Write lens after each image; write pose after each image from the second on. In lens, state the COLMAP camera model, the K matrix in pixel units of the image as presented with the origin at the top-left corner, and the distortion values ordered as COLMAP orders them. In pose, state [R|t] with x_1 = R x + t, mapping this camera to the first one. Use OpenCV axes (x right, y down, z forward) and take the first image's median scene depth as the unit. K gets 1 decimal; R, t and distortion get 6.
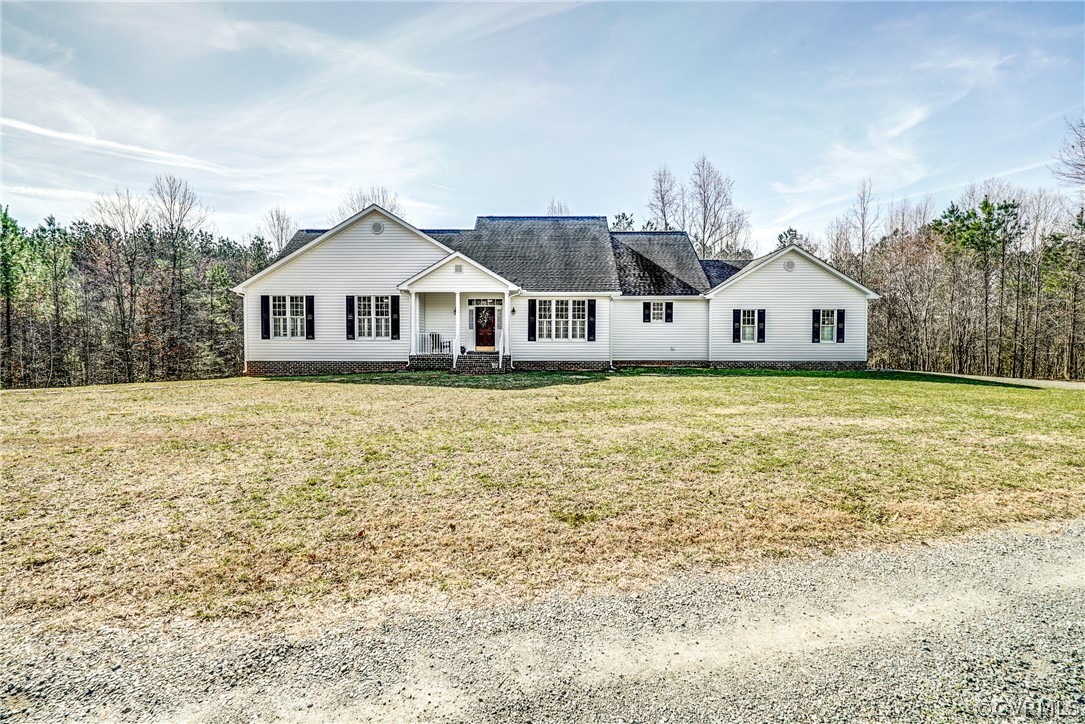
lens RADIAL K [[500.0, 0, 519.7], [0, 500.0, 329.0], [0, 0, 1]] dist [-0.000999, 0.000240]
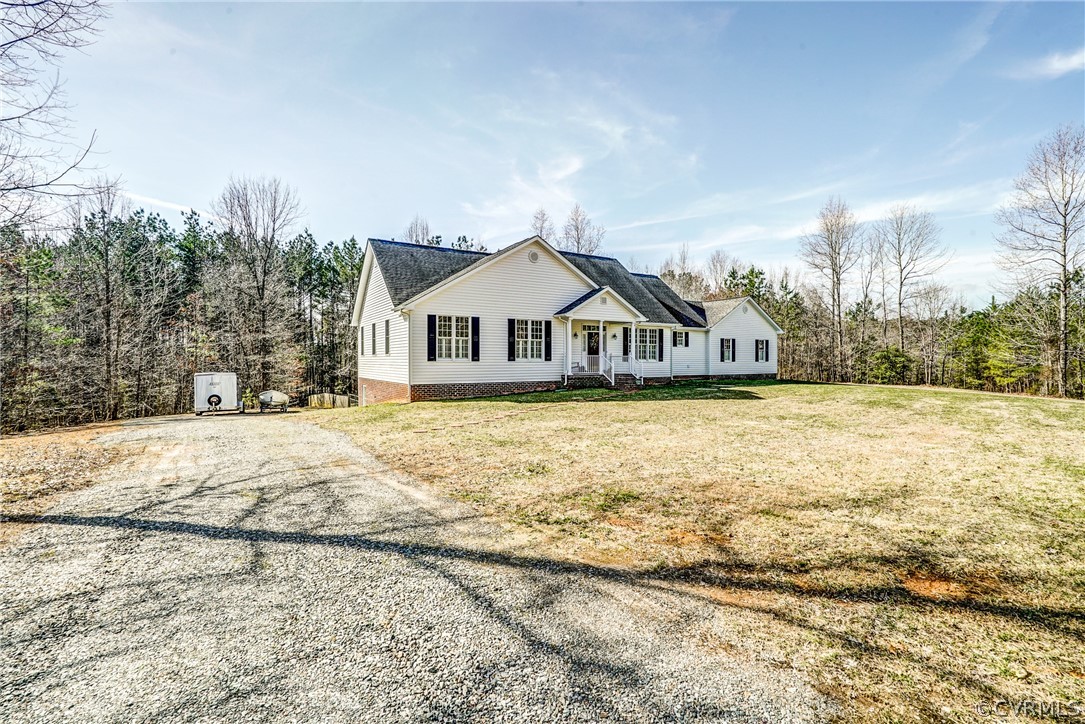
lens RADIAL K [[544.5, 0, 542.5], [0, 544.5, 362.0], [0, 0, 1]] dist [-0.001379, -0.000110]
pose [[0.815355, -0.005576, 0.578934, -0.911189], [-0.011666, 0.999592, 0.026058, -0.007176], [-0.578844, -0.028001, 0.814958, 0.037430]]
